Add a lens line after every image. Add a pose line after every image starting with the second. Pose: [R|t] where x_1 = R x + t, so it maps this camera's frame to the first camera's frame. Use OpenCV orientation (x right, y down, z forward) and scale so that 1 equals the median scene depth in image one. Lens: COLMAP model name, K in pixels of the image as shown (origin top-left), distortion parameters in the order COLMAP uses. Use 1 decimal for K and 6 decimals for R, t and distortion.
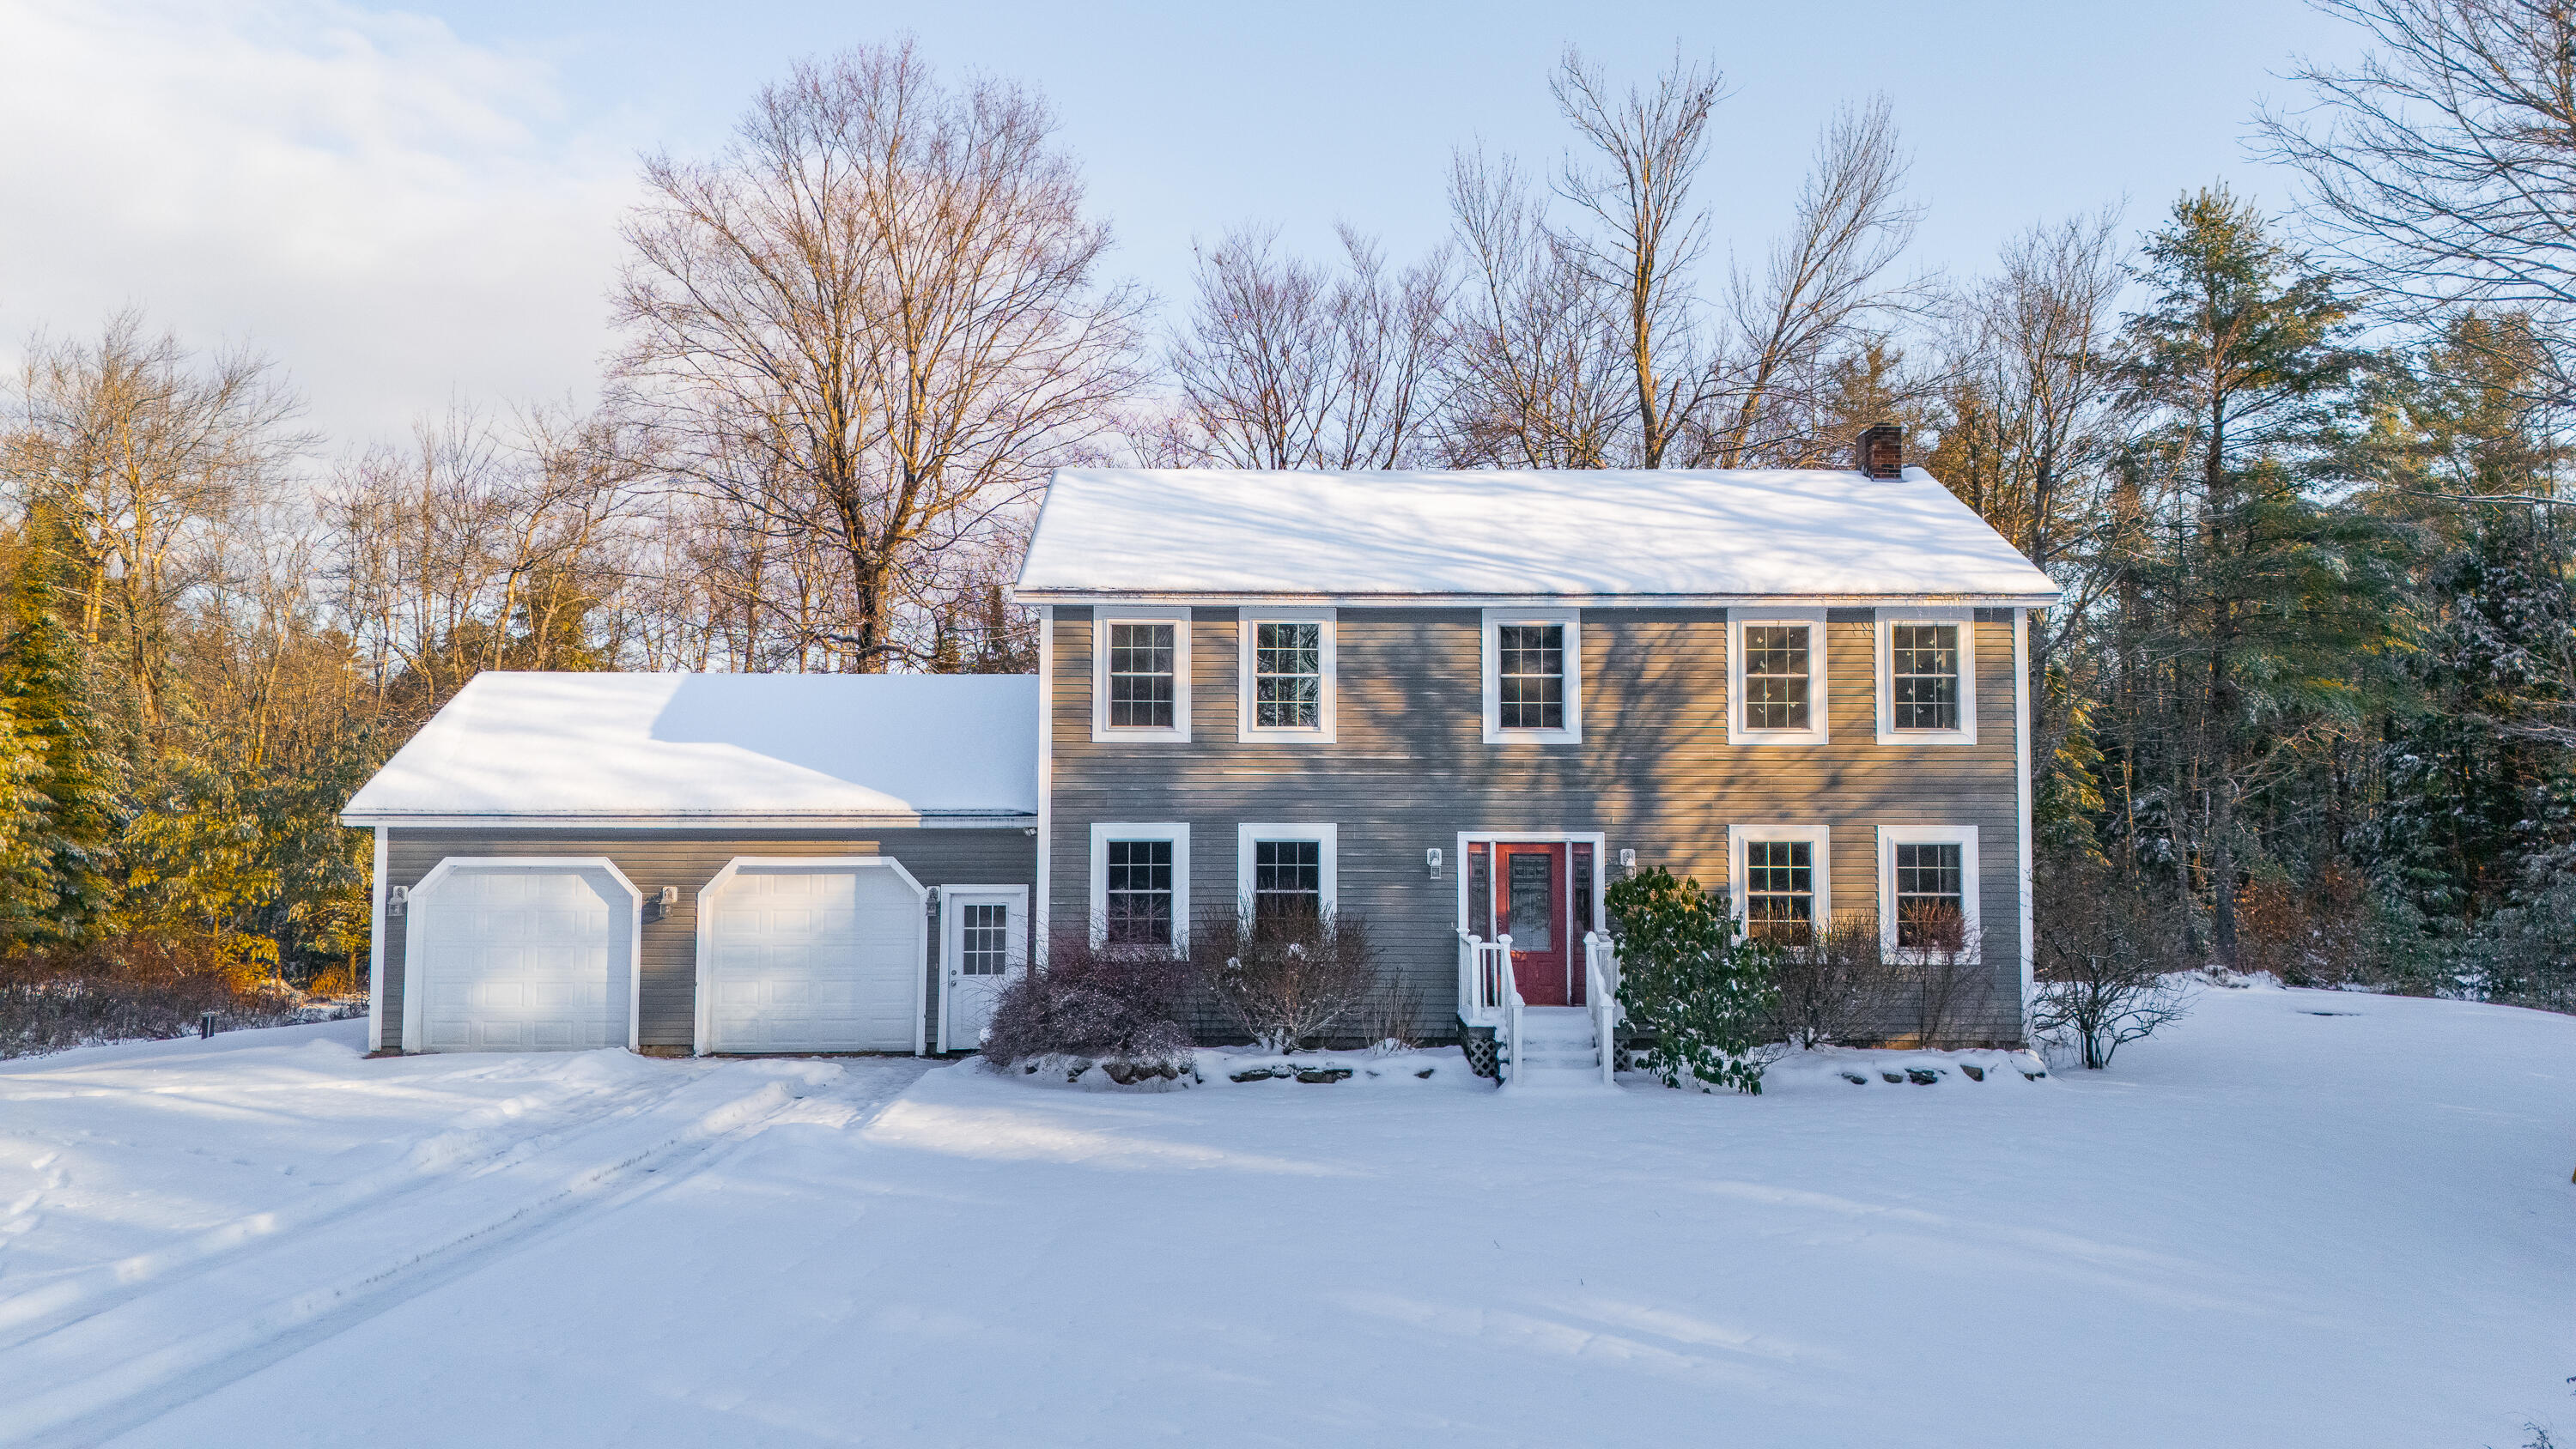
lens RADIAL K [[1876.7, 0, 1283.2], [0, 1876.7, 714.1], [0, 0, 1]] dist [0.087392, -0.087559]
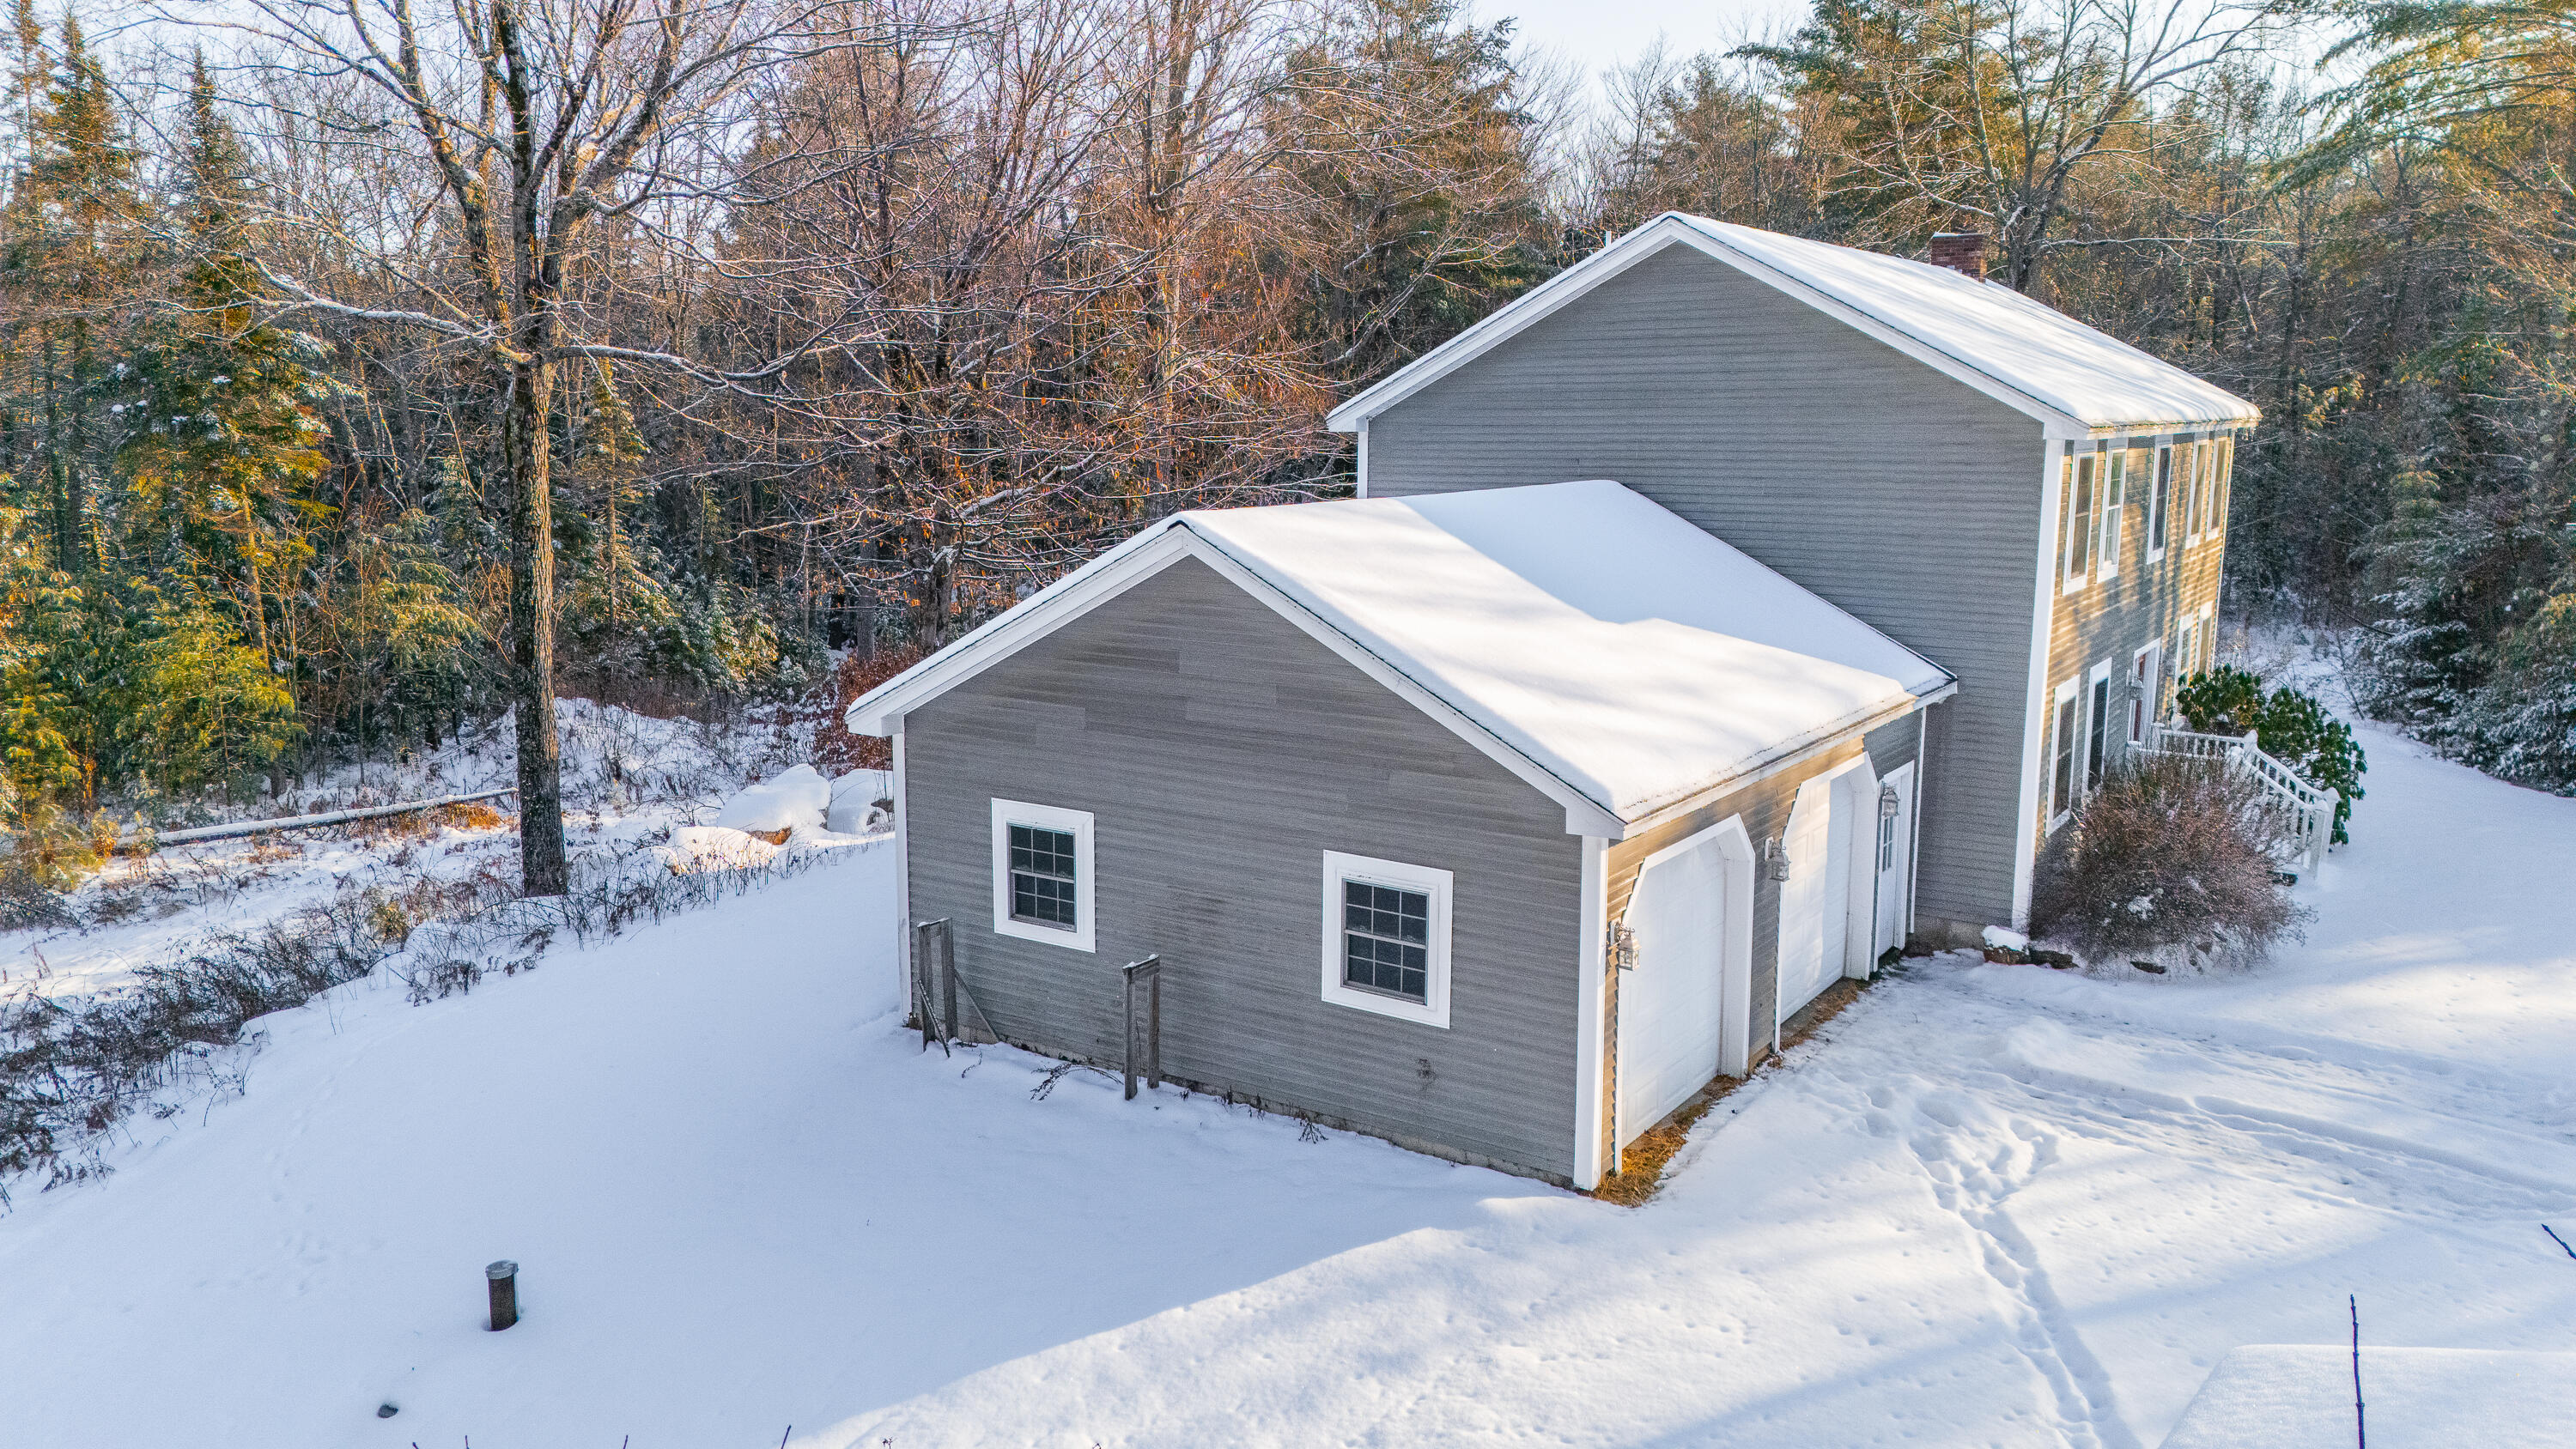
lens RADIAL K [[1876.7, 0, 1291.7], [0, 1876.7, 718.1], [0, 0, 1]] dist [0.087392, -0.087559]
pose [[0.565795, -0.137007, 0.813084, -1.028207], [-0.046949, 0.979146, 0.197658, -0.087338], [-0.823208, -0.150008, 0.547564, 0.794452]]
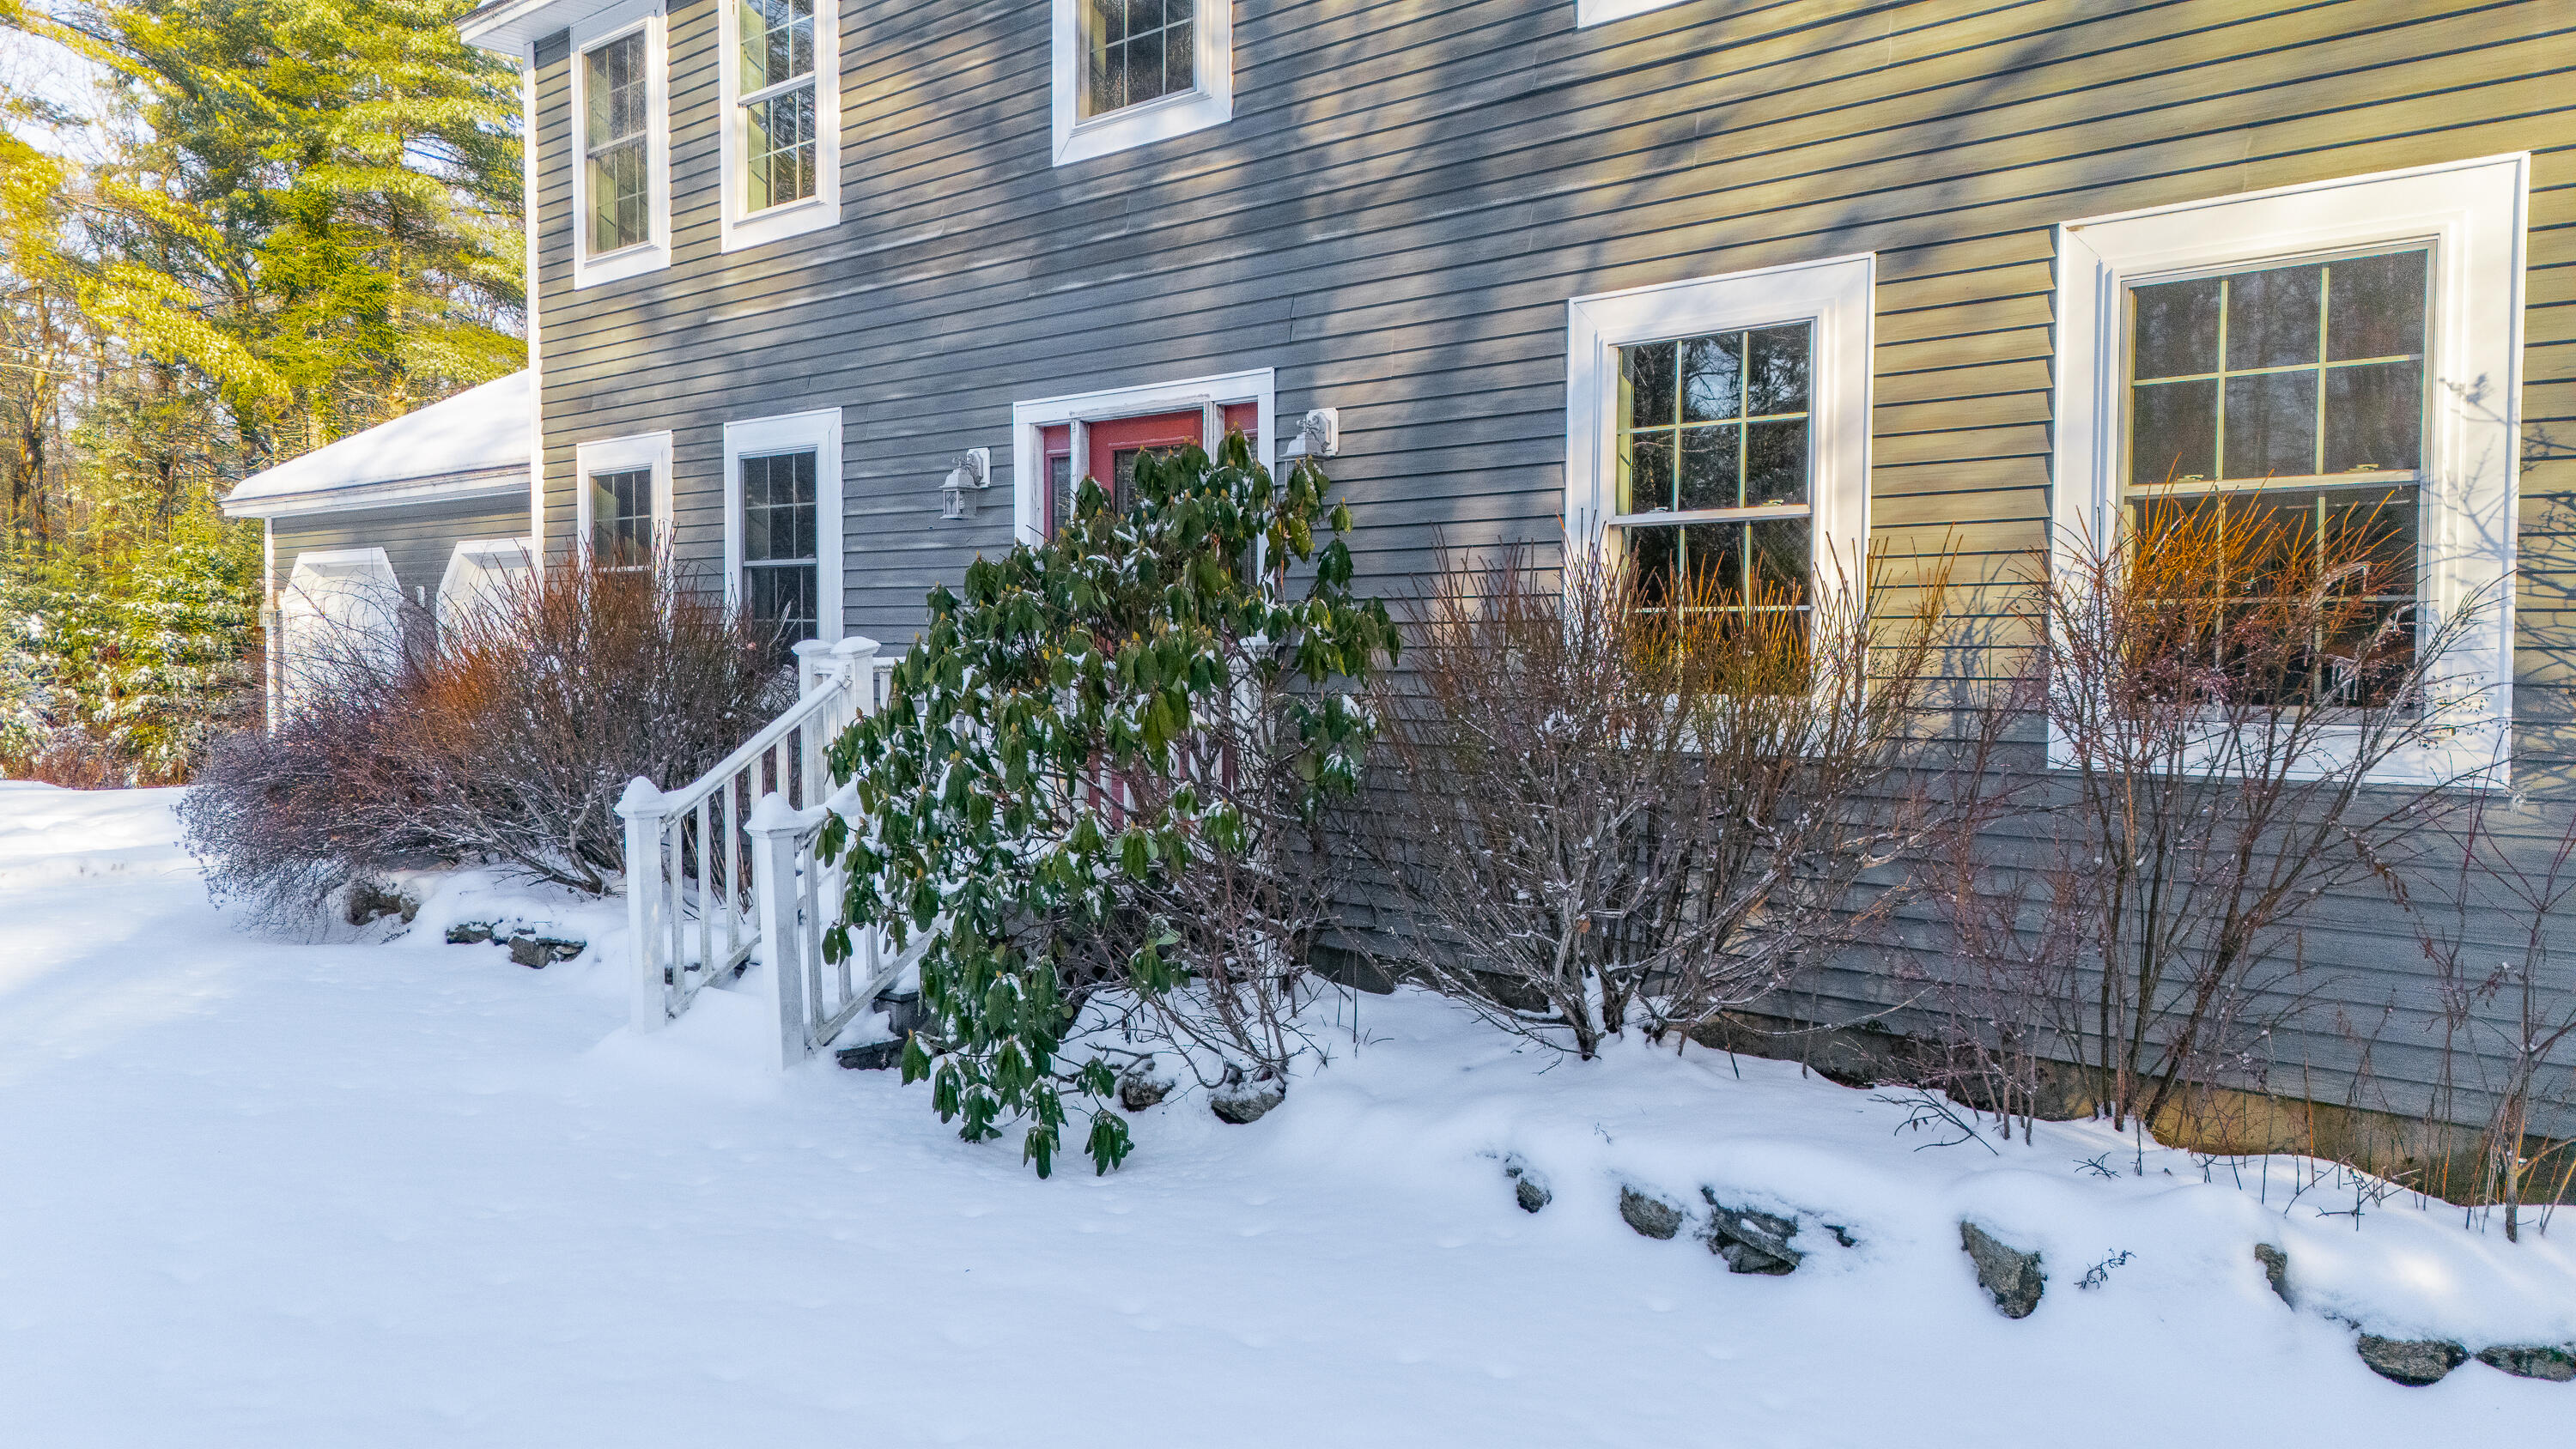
lens RADIAL K [[1868.2, 0, 1291.1], [0, 1868.2, 710.8], [0, 0, 1]] dist [0.092602, -0.087352]
pose [[0.722297, 0.024198, -0.691160, 0.415320], [0.036836, 0.996623, 0.073388, 0.100858], [0.690602, -0.078467, 0.718966, 0.738760]]
